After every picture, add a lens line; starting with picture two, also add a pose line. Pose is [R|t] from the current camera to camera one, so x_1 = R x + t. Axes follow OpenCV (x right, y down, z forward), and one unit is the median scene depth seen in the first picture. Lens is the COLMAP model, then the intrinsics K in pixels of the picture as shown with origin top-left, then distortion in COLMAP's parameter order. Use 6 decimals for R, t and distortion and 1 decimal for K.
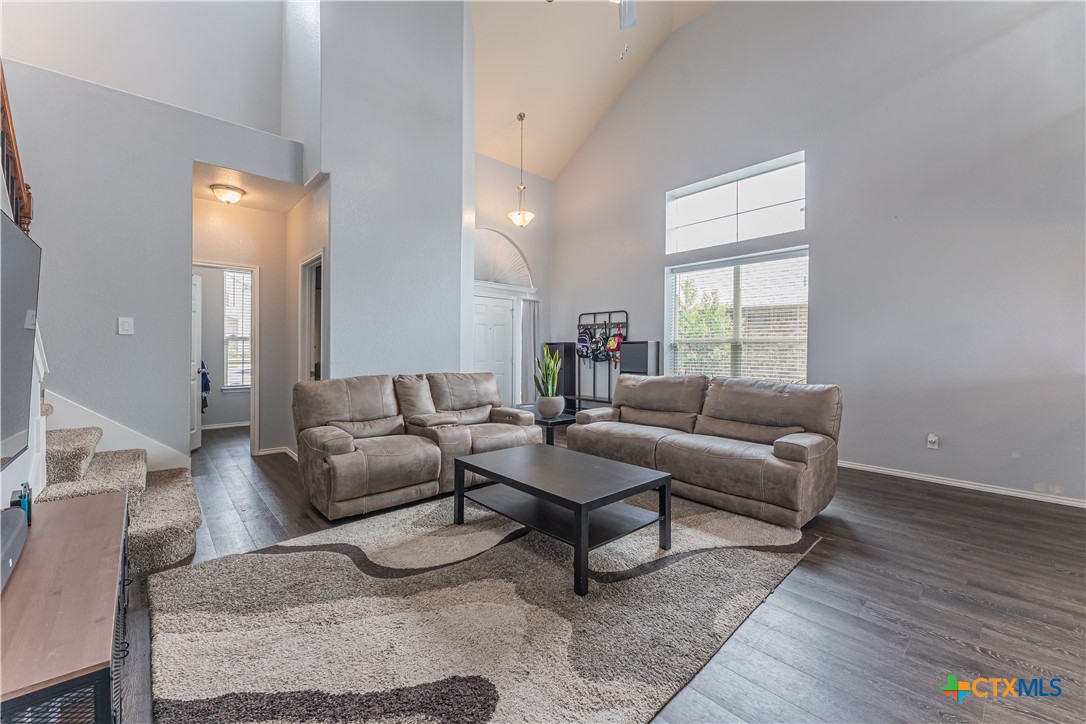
lens RADIAL K [[436.2, 0, 543.6], [0, 436.2, 353.0], [0, 0, 1]] dist [-0.003537, -0.000575]
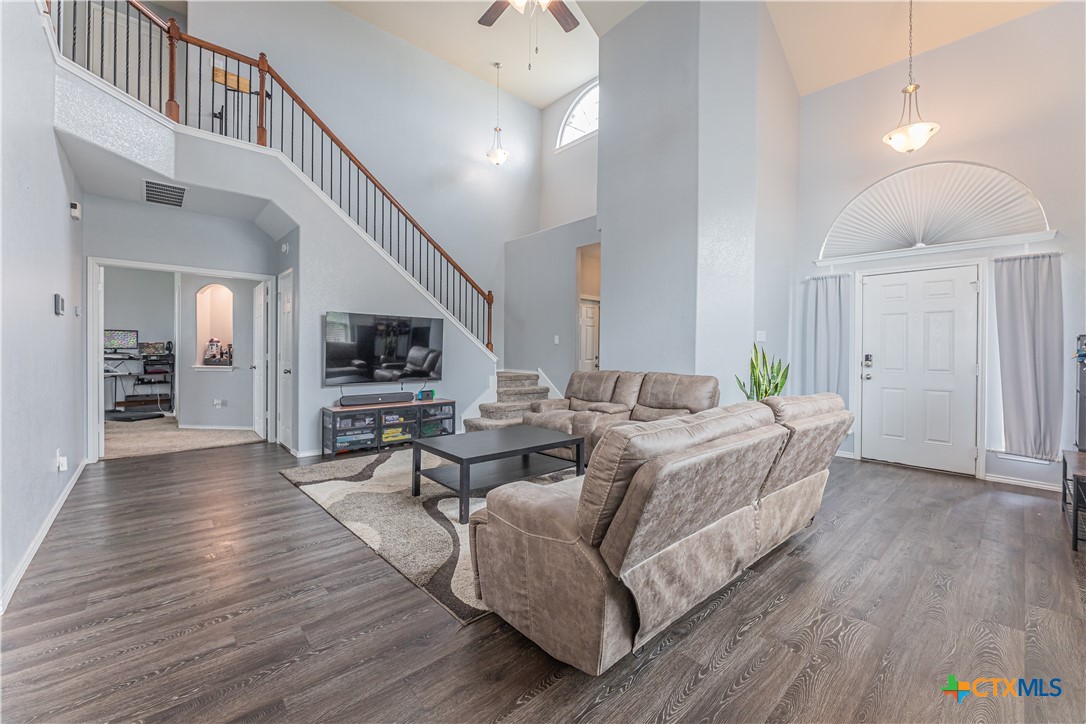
lens RADIAL K [[436.2, 0, 541.8], [0, 436.2, 354.4], [0, 0, 1]] dist [-0.003537, -0.000575]
pose [[-0.006737, -0.000624, -0.999977, 1.760512], [-0.010169, 0.999948, -0.000556, 0.011915], [0.999926, 0.010165, -0.006743, 1.503944]]
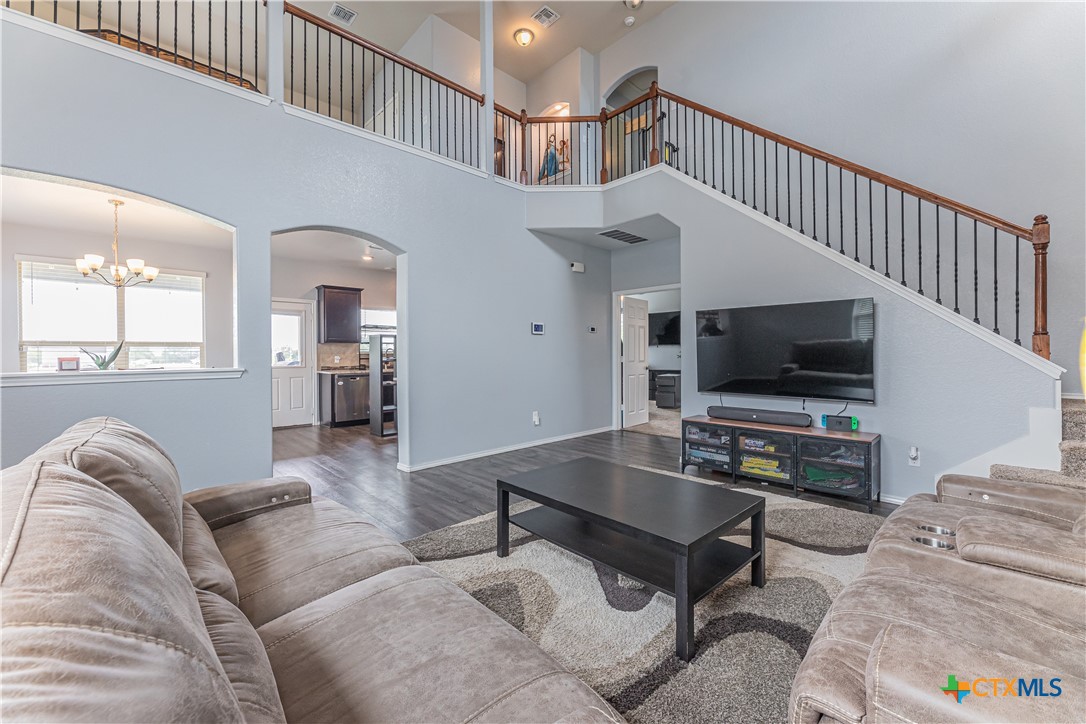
lens RADIAL K [[436.2, 0, 541.2], [0, 436.2, 355.0], [0, 0, 1]] dist [-0.003537, -0.000575]
pose [[-0.999949, -0.002674, -0.009720, 0.262116], [-0.002772, 0.999946, 0.010041, -0.009697], [0.009692, 0.010068, -0.999902, 2.448568]]
